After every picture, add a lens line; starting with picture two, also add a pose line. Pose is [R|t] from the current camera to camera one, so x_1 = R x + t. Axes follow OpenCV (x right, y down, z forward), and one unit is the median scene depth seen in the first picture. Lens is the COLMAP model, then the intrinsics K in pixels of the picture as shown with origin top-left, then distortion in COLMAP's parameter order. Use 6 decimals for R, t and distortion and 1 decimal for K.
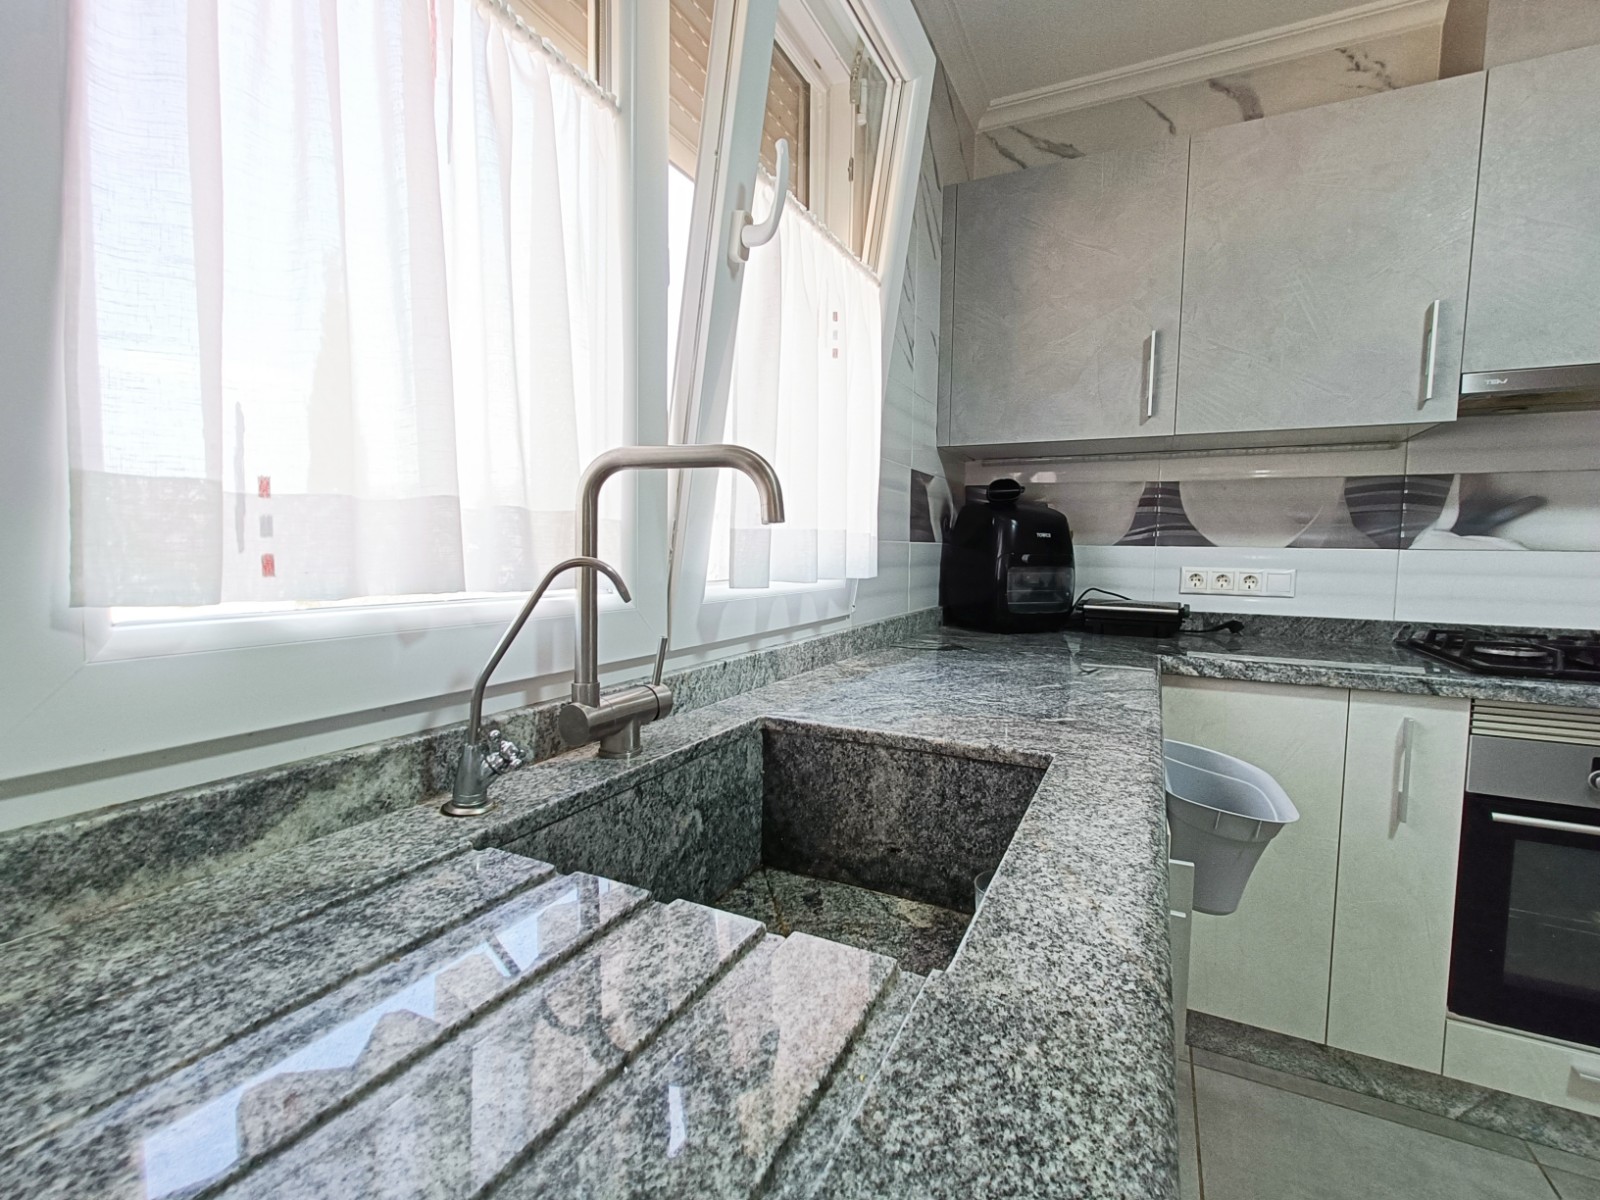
lens RADIAL K [[720.1, 0, 793.4], [0, 720.1, 603.1], [0, 0, 1]] dist [0.005126, -0.002393]
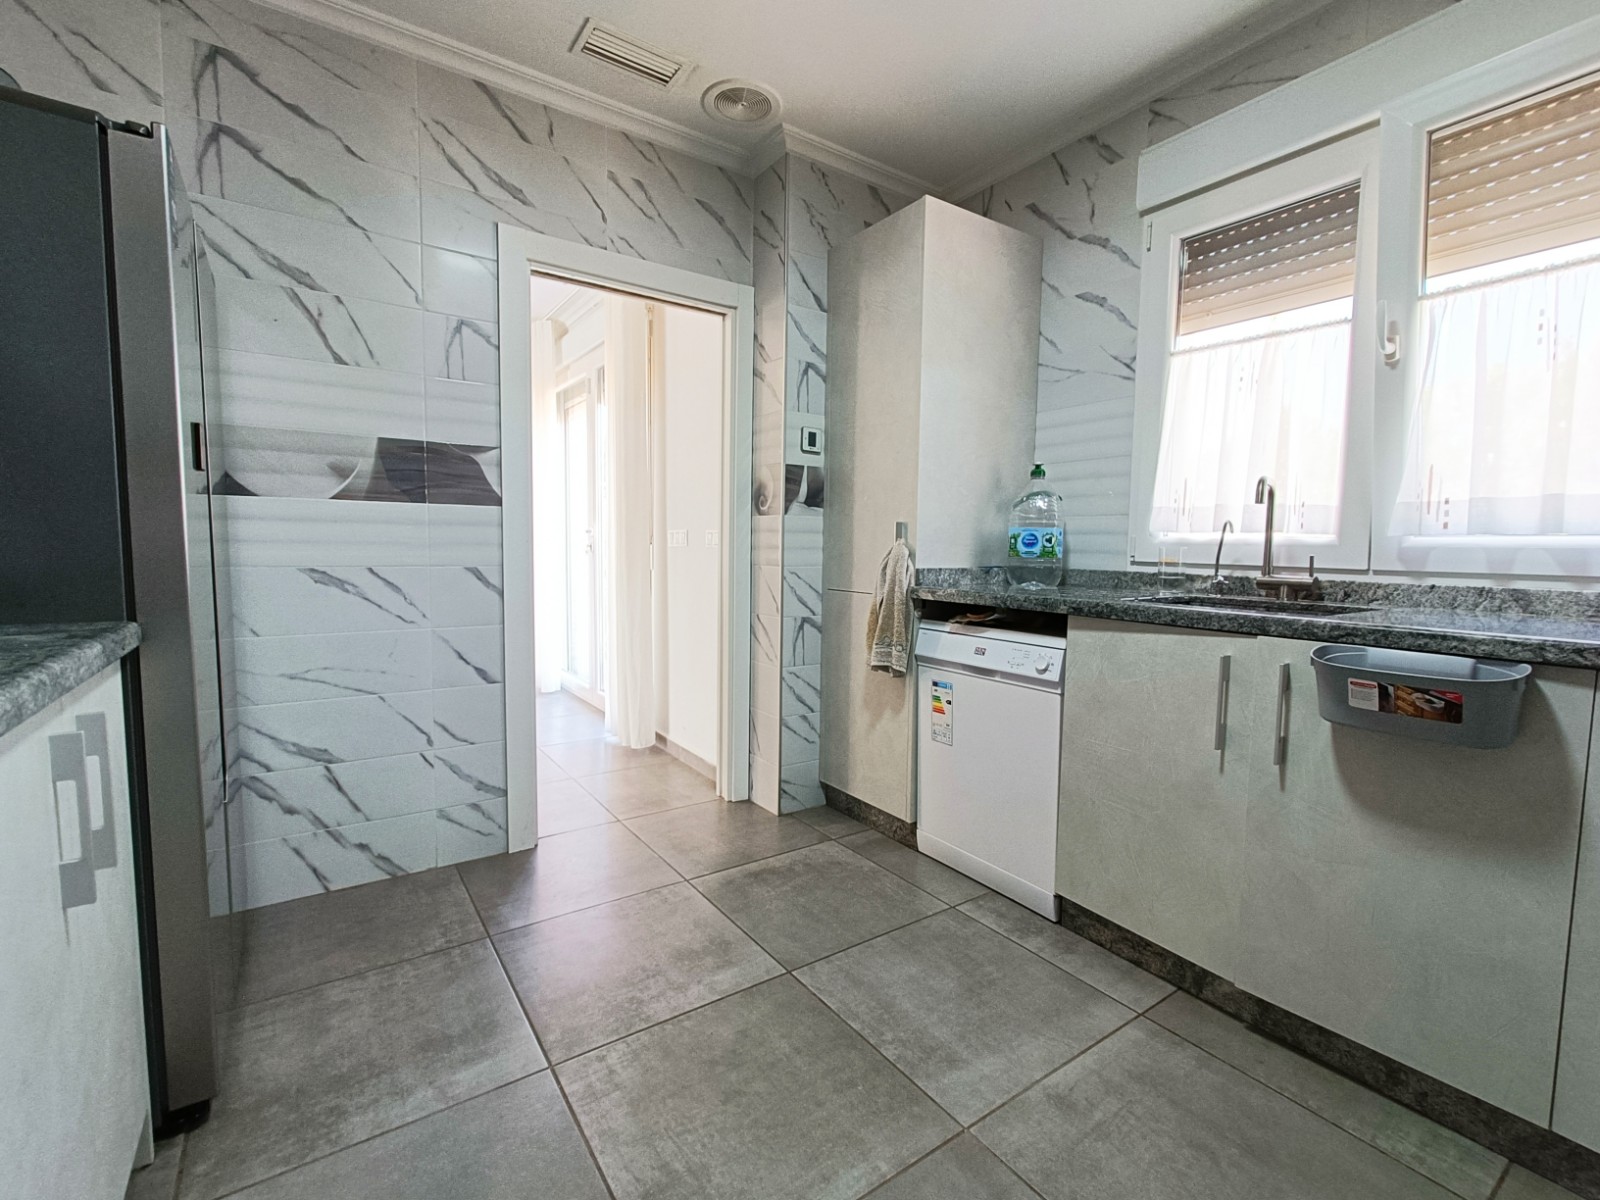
lens RADIAL K [[720.1, 0, 801.2], [0, 720.1, 610.6], [0, 0, 1]] dist [0.005126, -0.002393]
pose [[-0.482095, 0.056401, -0.874301, 1.191121], [-0.091881, 0.989168, 0.114475, 0.049427], [0.871287, 0.135520, -0.471691, 0.319278]]
